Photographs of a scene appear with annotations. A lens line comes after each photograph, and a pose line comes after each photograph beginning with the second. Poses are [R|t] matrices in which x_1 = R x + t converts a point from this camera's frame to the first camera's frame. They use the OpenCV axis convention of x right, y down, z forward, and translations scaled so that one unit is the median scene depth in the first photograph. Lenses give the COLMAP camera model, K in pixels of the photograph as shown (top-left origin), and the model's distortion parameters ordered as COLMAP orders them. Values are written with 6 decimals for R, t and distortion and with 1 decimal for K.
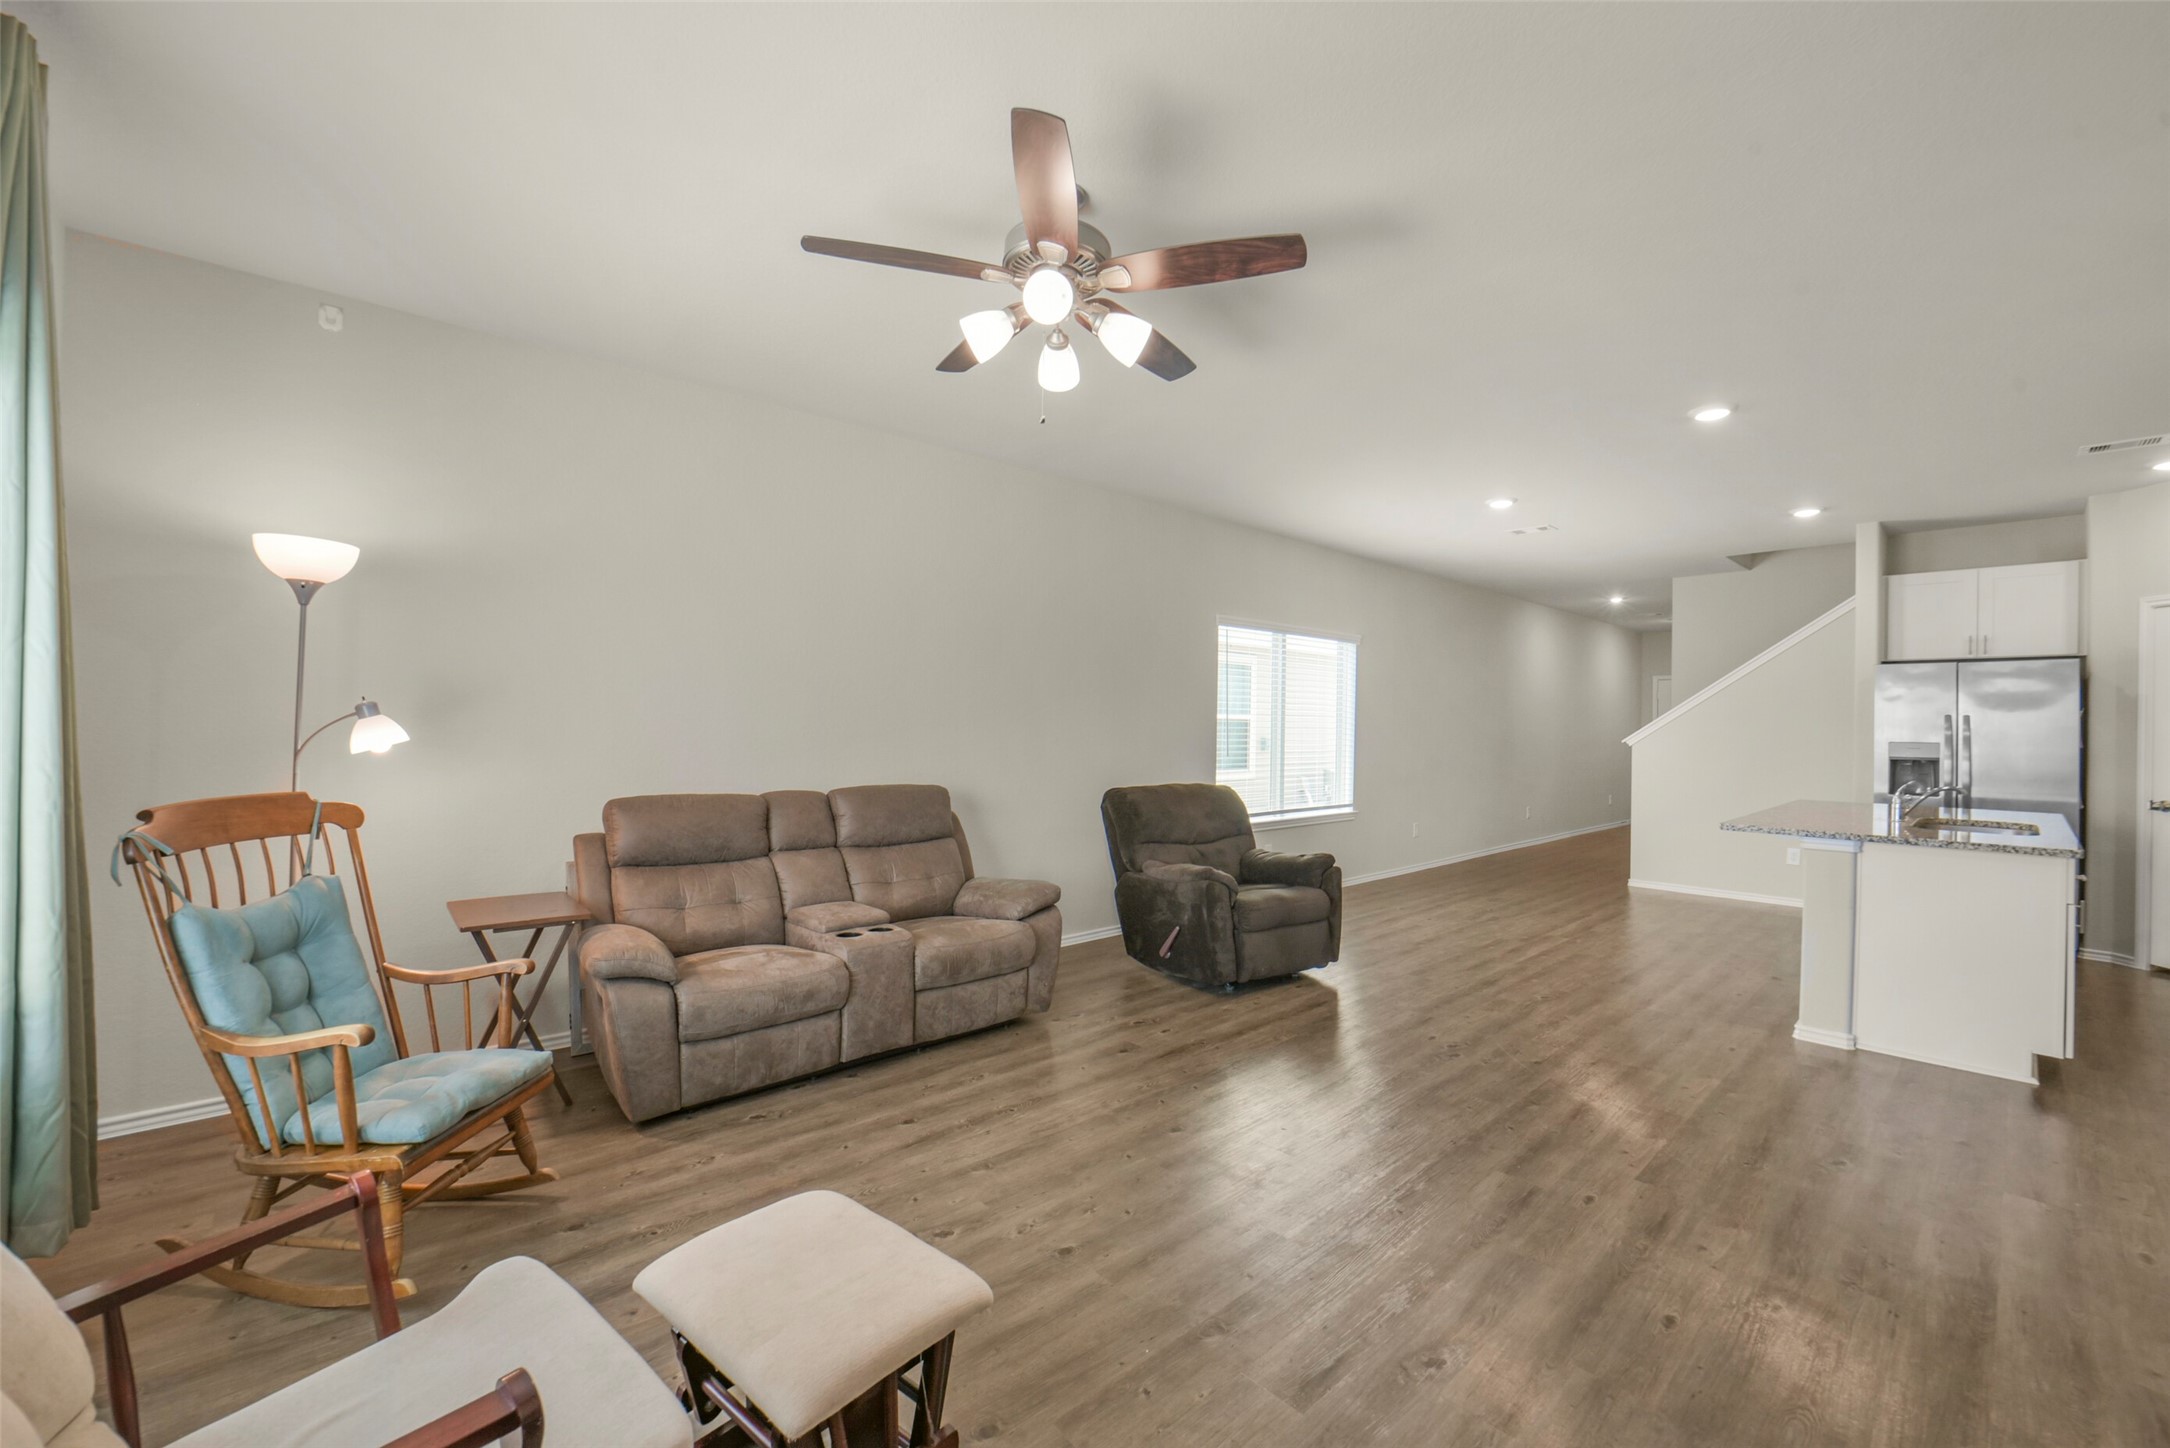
lens RADIAL K [[869.9, 0, 1106.3], [0, 869.9, 721.4], [0, 0, 1]] dist [-0.011608, 0.000444]
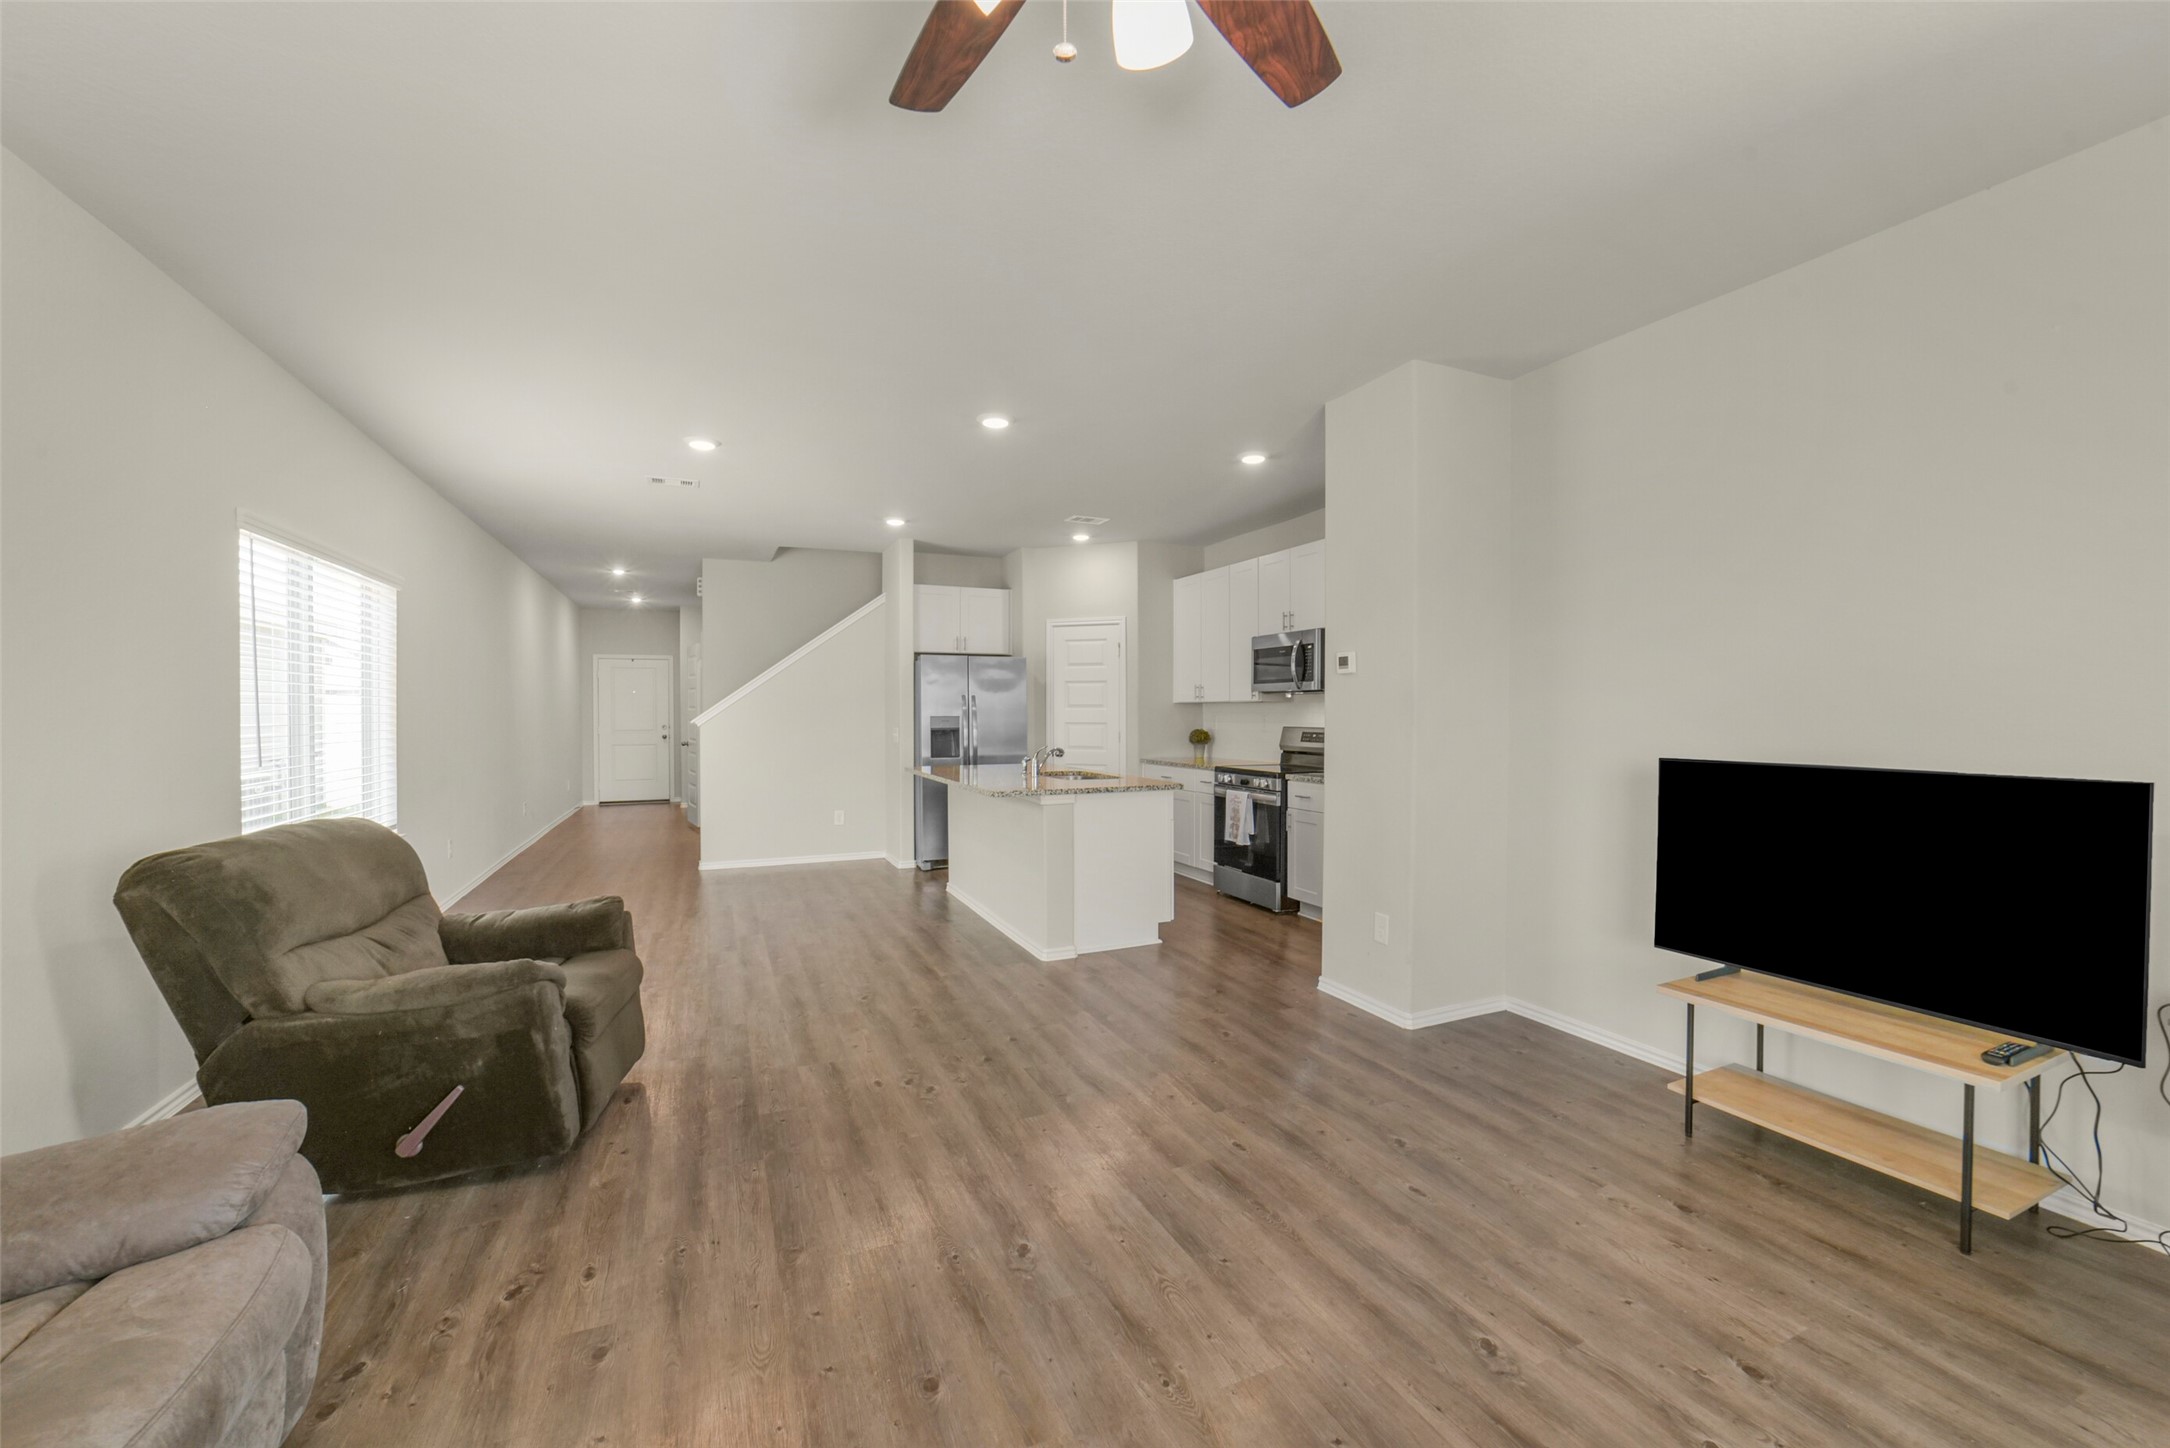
lens RADIAL K [[869.9, 0, 1091.5], [0, 869.9, 725.1], [0, 0, 1]] dist [-0.039657, 0.009691]
pose [[0.329084, -0.029183, 0.943850, -0.234297], [0.001979, 0.999541, 0.030215, -0.001218], [-0.944299, -0.008076, 0.328991, 0.389926]]
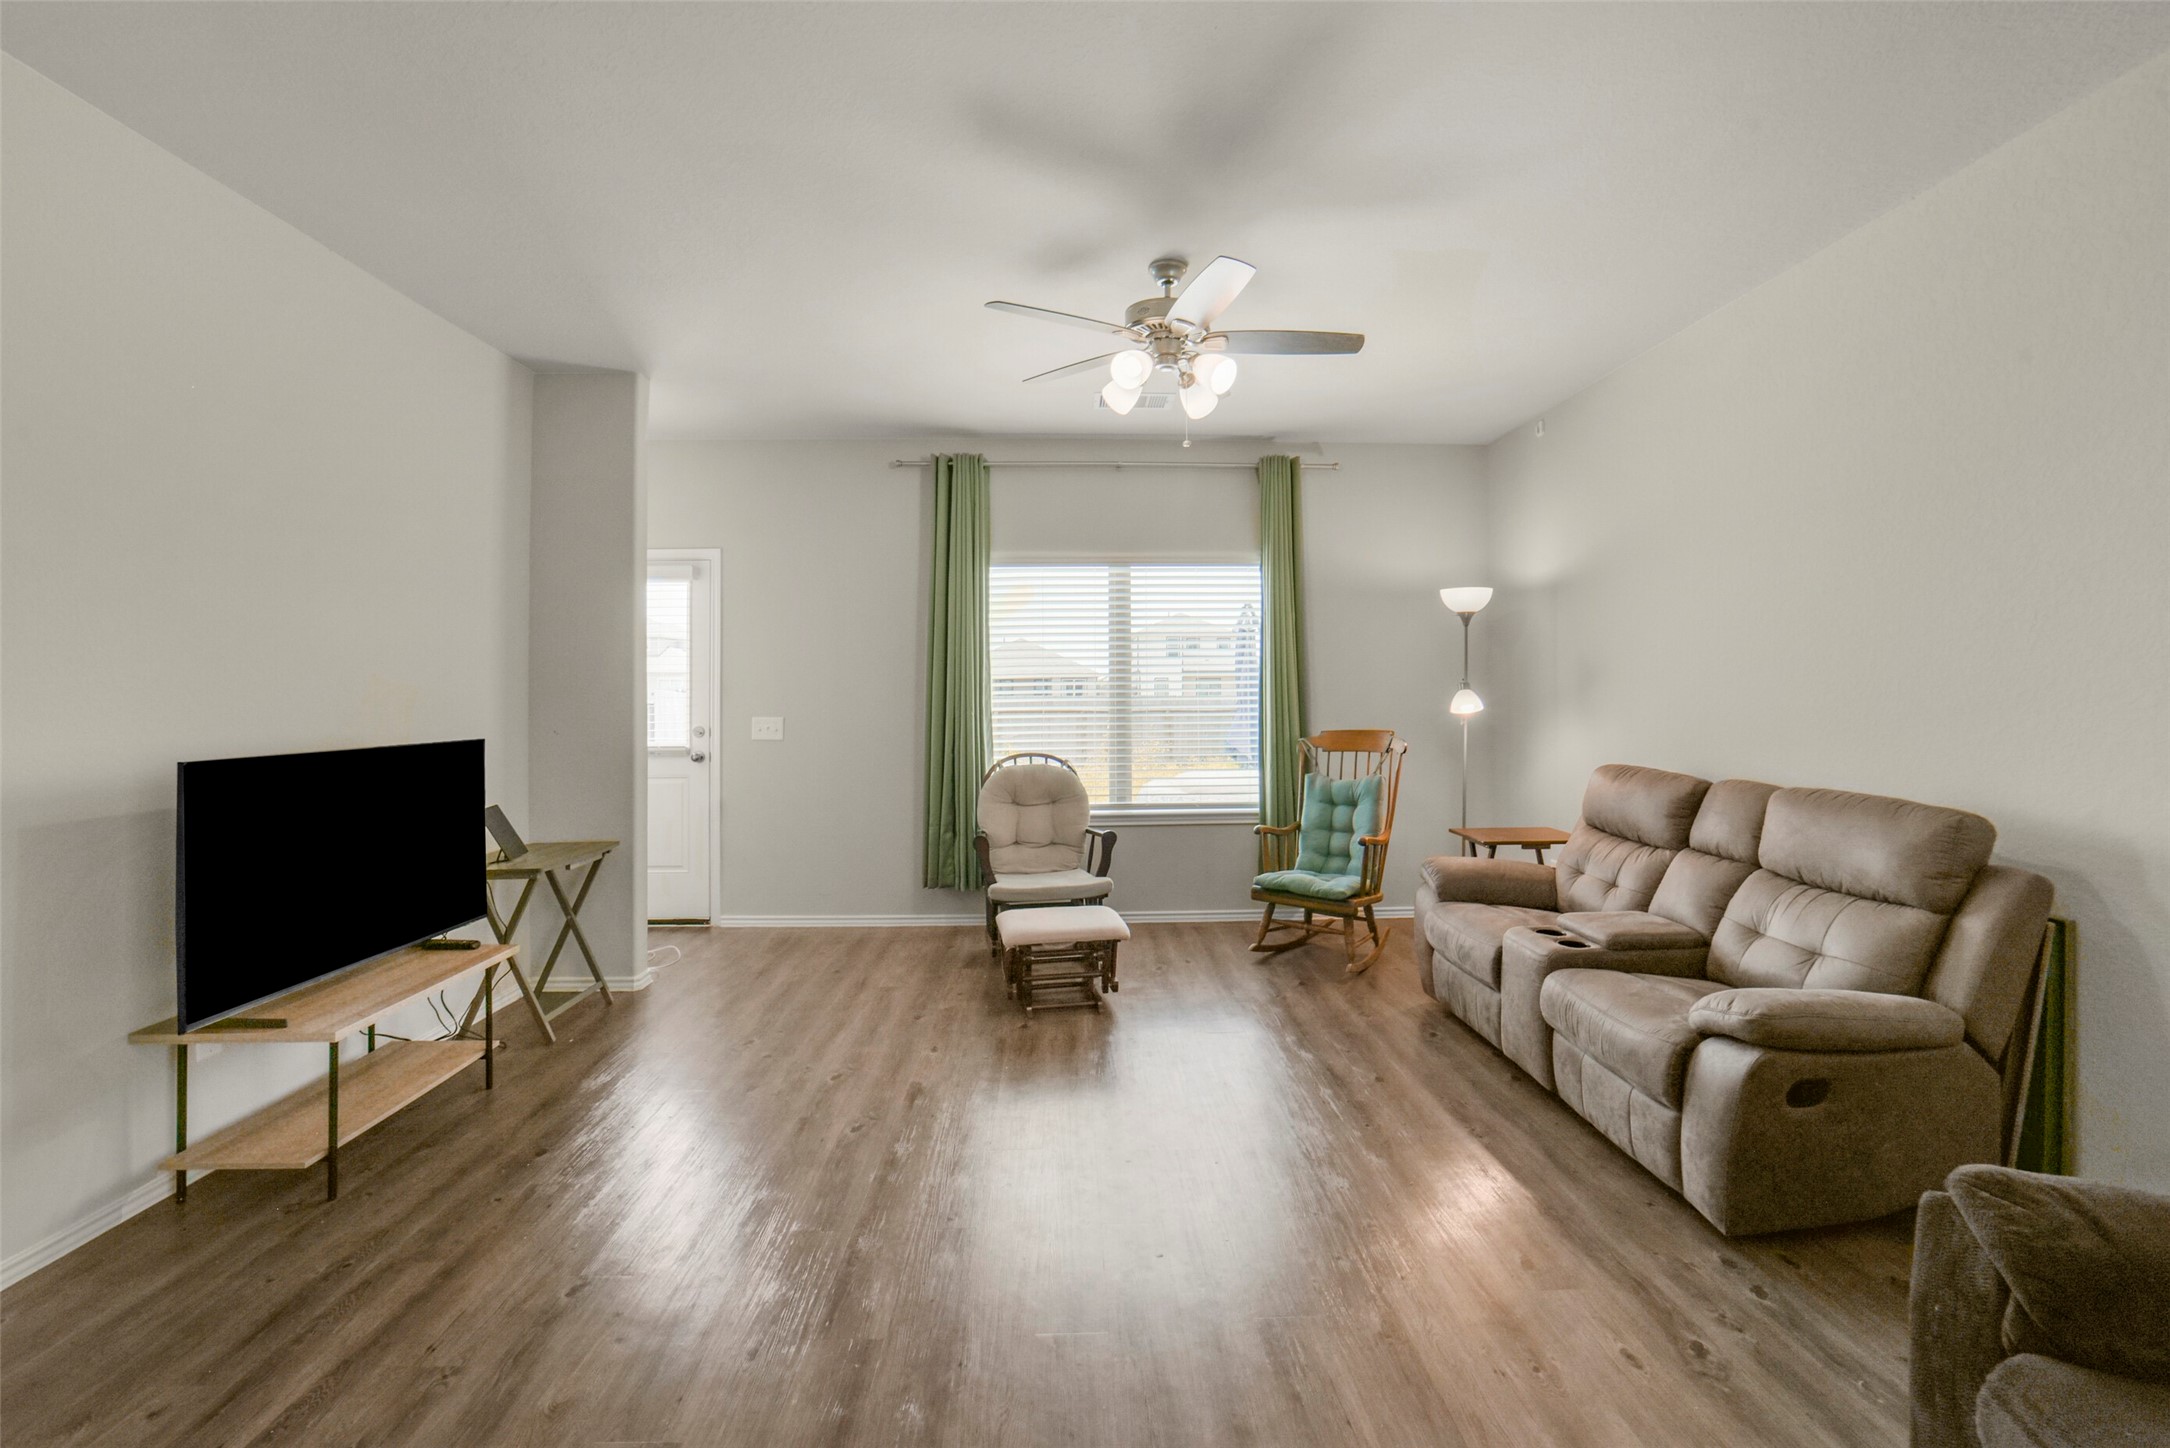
lens RADIAL K [[892.2, 0, 1098.4], [0, 892.2, 671.4], [0, 0, 1]] dist [-0.034029, 0.009529]
pose [[-0.651421, -0.029628, -0.758137, 0.443034], [0.000174, 0.999231, -0.039199, 0.011350], [0.758716, -0.025667, -0.650916, 0.802330]]
